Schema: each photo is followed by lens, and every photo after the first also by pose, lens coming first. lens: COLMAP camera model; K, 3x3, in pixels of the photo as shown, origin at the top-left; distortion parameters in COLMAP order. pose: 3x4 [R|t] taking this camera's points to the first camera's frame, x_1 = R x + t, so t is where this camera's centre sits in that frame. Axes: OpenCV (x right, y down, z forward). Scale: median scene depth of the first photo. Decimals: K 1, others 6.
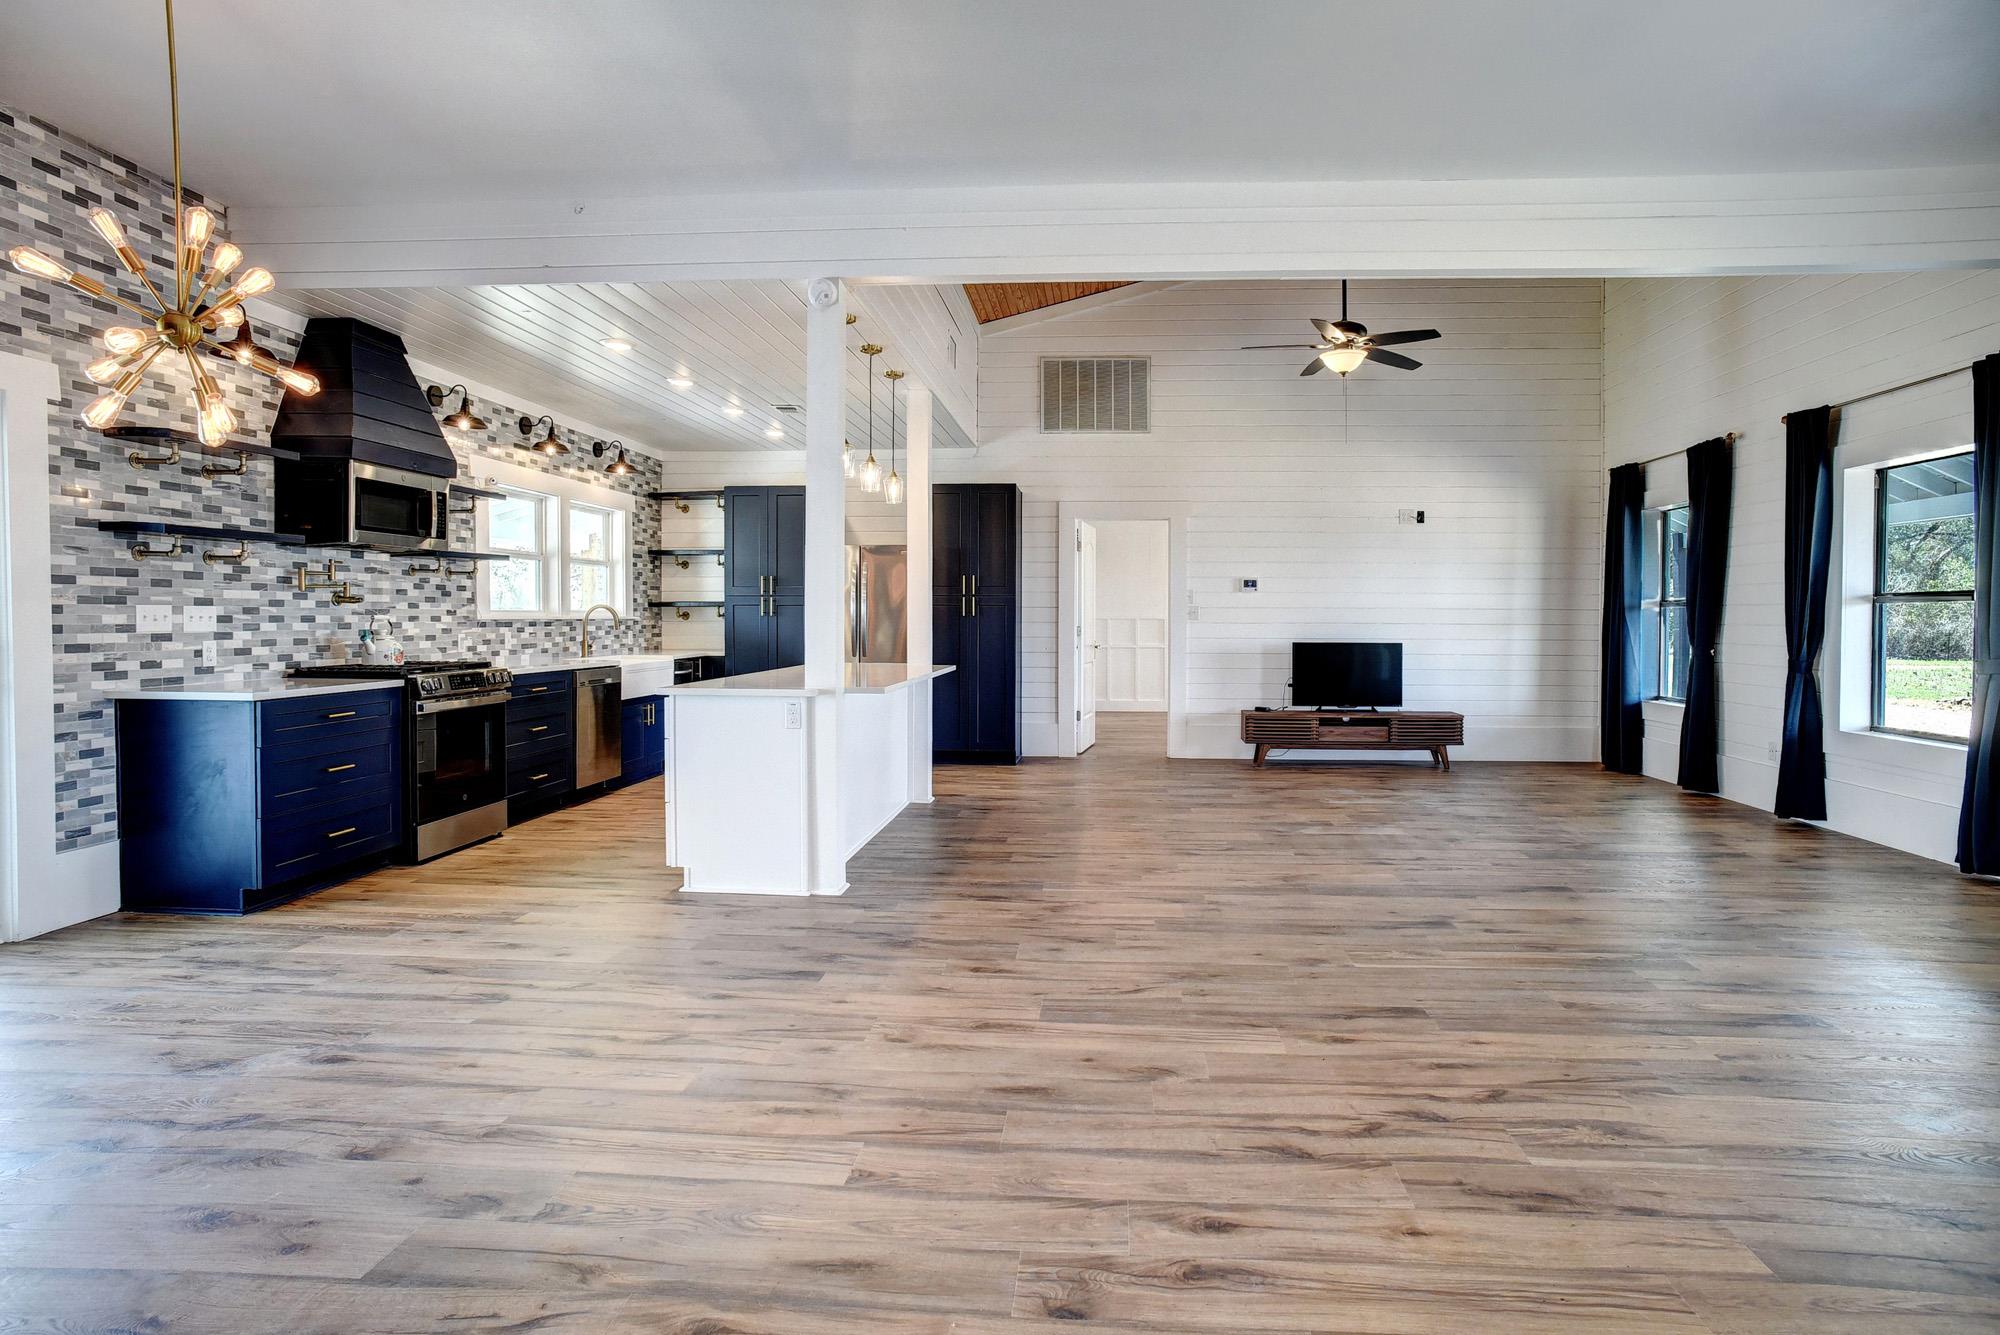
lens RADIAL K [[1050.4, 0, 1077.7], [0, 1050.4, 670.1], [0, 0, 1]] dist [-0.060014, 0.036234]
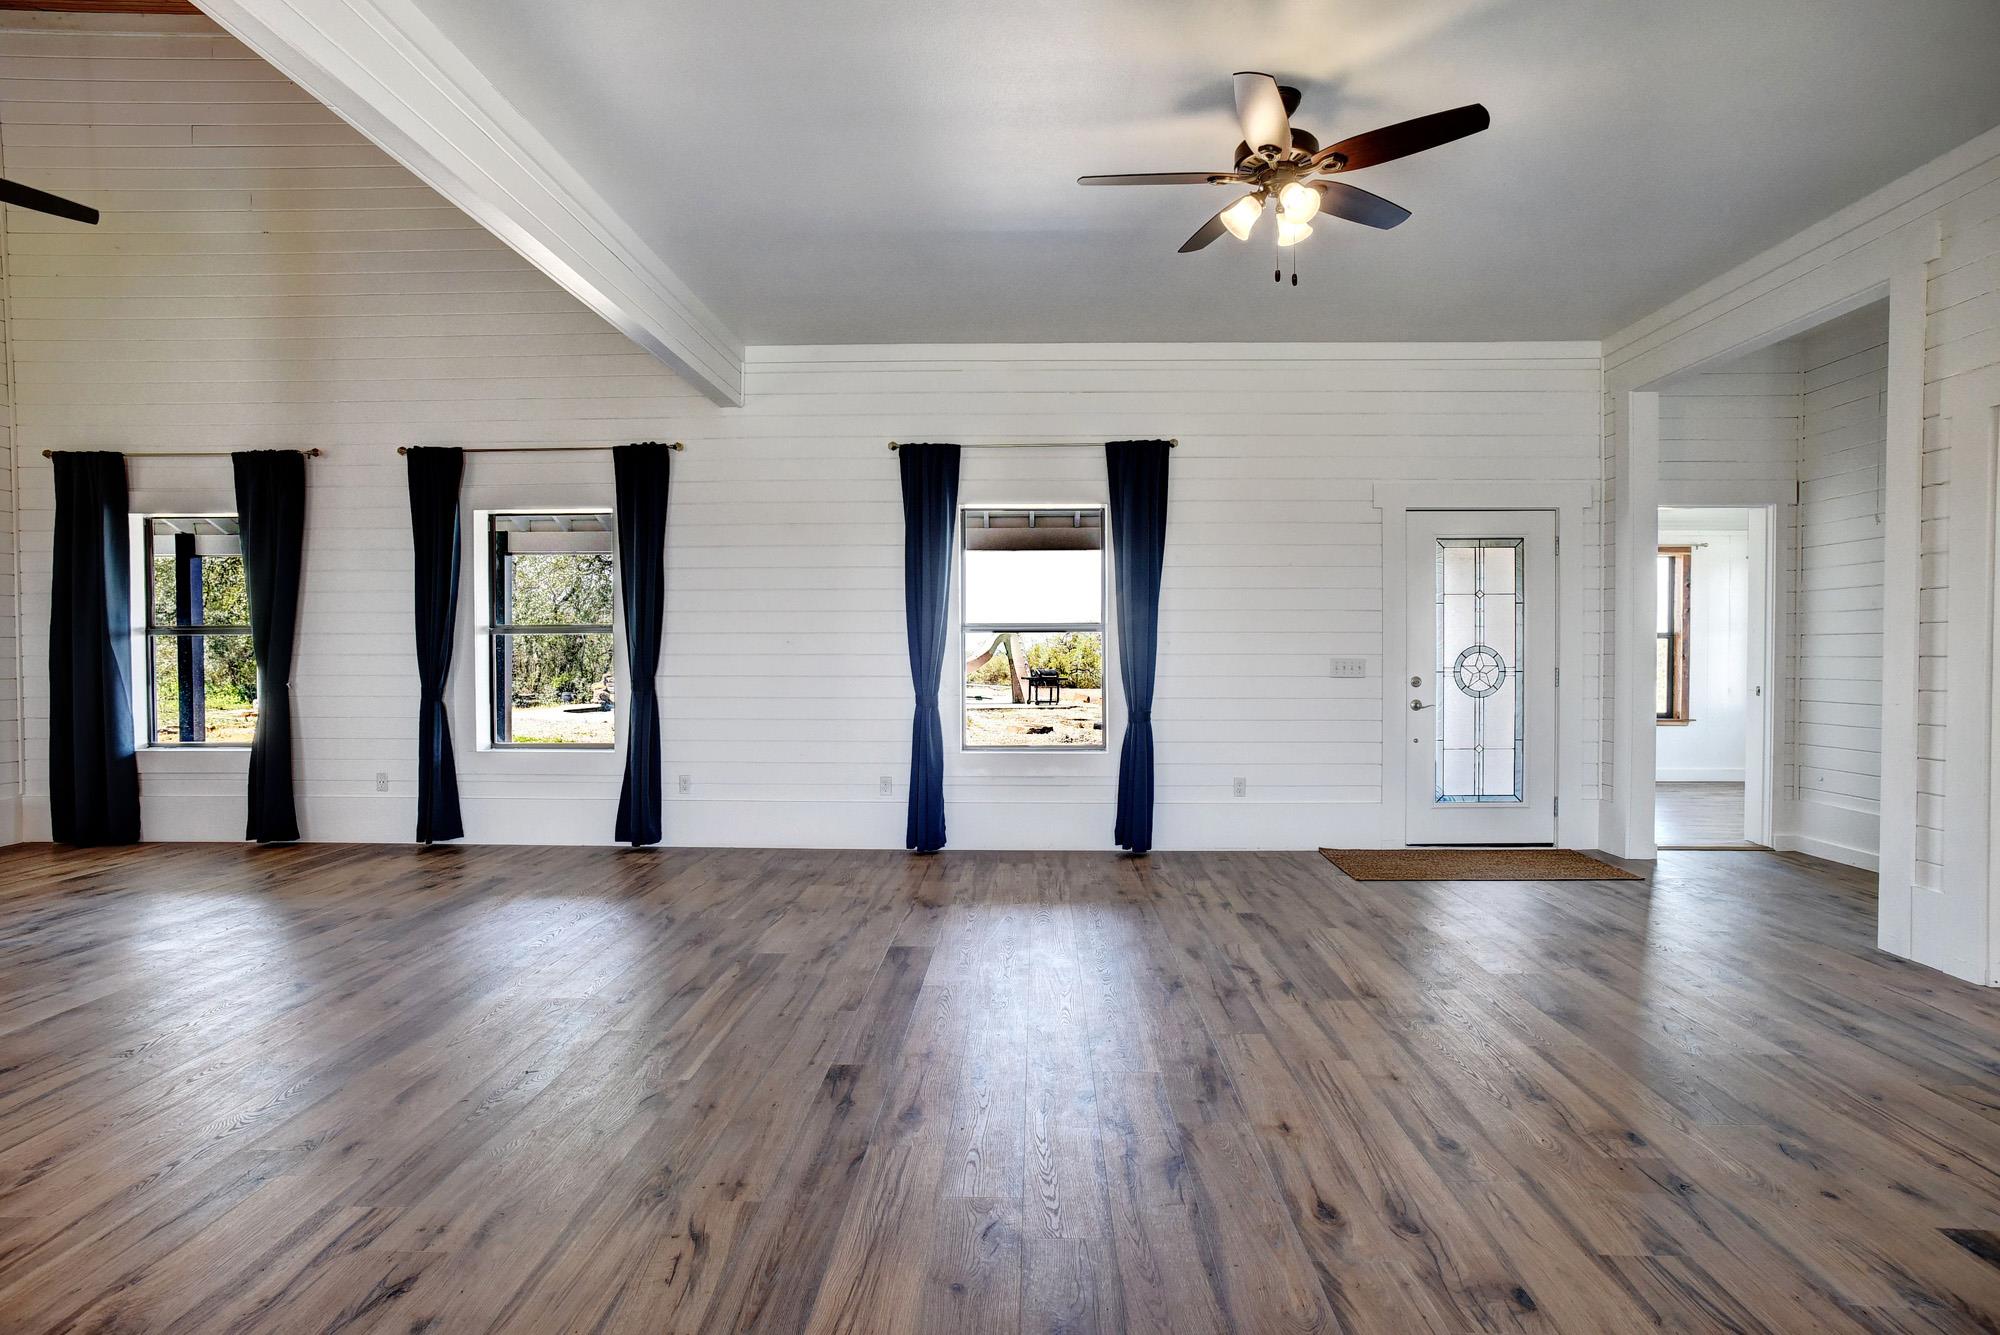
lens RADIAL K [[1001.9, 0, 1000.0], [0, 1001.9, 667.5], [0, 0, 1]] dist [-0.057470, 0.041807]
pose [[-0.004002, -0.024315, 0.999696, -0.452325], [0.050993, 0.998399, 0.024488, -0.039001], [-0.998691, 0.051075, -0.002756, 0.673744]]
